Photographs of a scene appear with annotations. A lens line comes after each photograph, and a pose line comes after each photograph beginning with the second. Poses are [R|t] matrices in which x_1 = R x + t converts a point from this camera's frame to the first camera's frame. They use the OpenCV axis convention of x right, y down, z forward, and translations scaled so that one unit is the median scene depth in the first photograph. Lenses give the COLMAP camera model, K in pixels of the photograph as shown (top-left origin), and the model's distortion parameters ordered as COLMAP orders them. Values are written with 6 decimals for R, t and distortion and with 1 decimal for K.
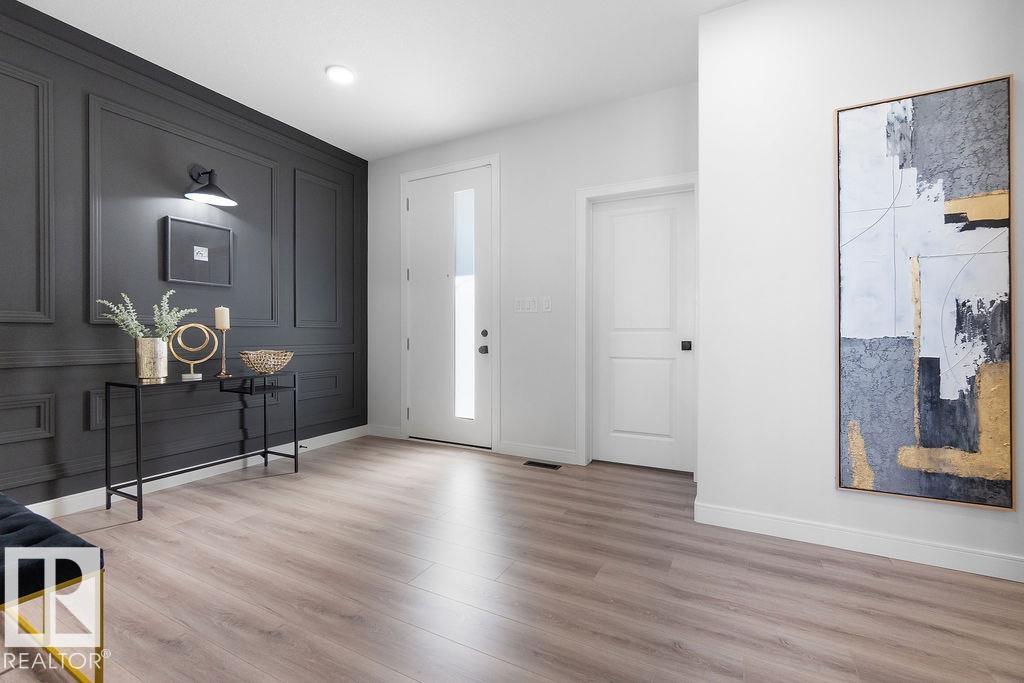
lens RADIAL K [[454.3, 0, 500.5], [0, 454.3, 336.6], [0, 0, 1]] dist [-0.009628, 0.000351]
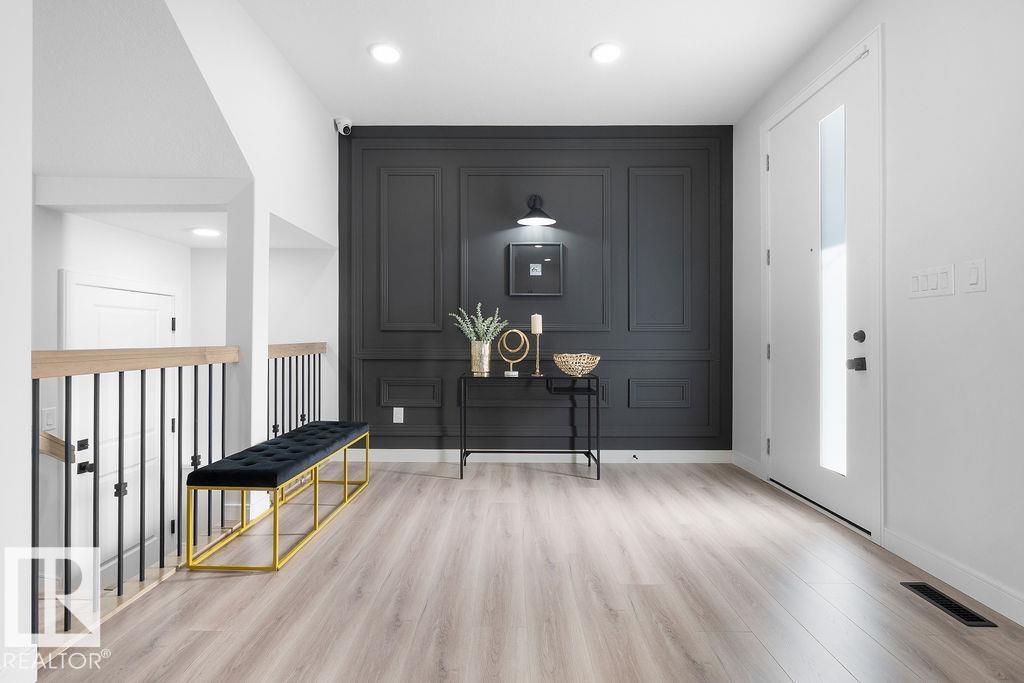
lens RADIAL K [[454.3, 0, 500.5], [0, 454.3, 336.6], [0, 0, 1]] dist [-0.009628, 0.000351]
pose [[0.456514, -0.004434, -0.889705, 0.348678], [-0.005533, 0.999954, -0.007822, -0.000038], [0.889699, 0.008493, 0.456469, 0.390858]]
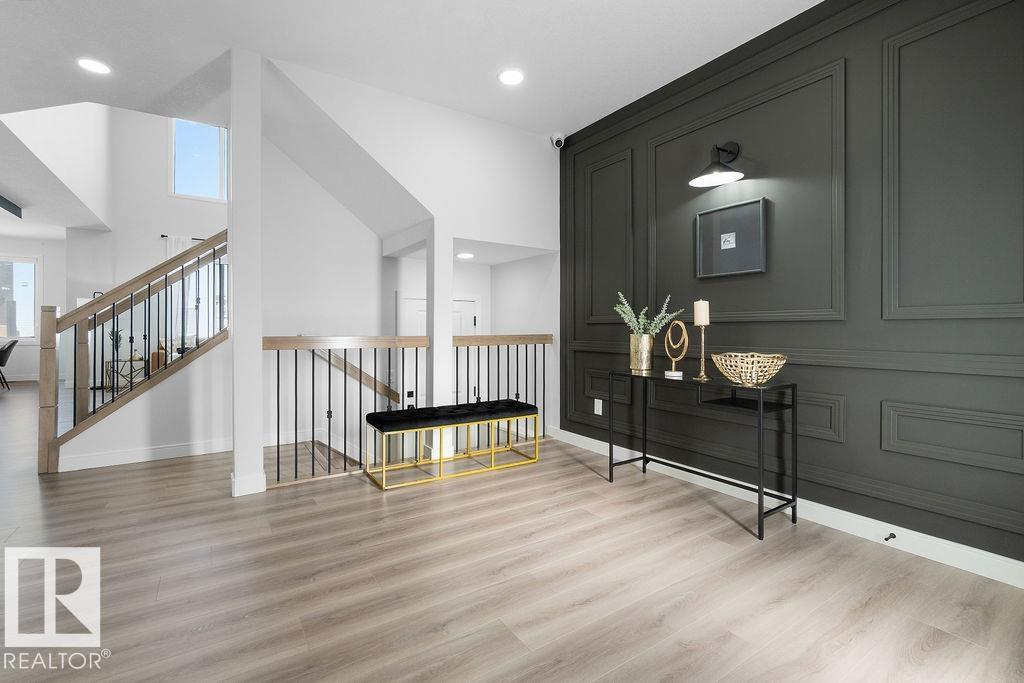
lens RADIAL K [[452.4, 0, 507.7], [0, 452.4, 328.9], [0, 0, 1]] dist [0.002243, 0.000428]
pose [[-0.479670, -0.001282, -0.877448, 0.334761], [-0.006328, 0.999978, 0.001998, -0.009424], [0.877426, 0.006511, -0.479667, 1.067119]]
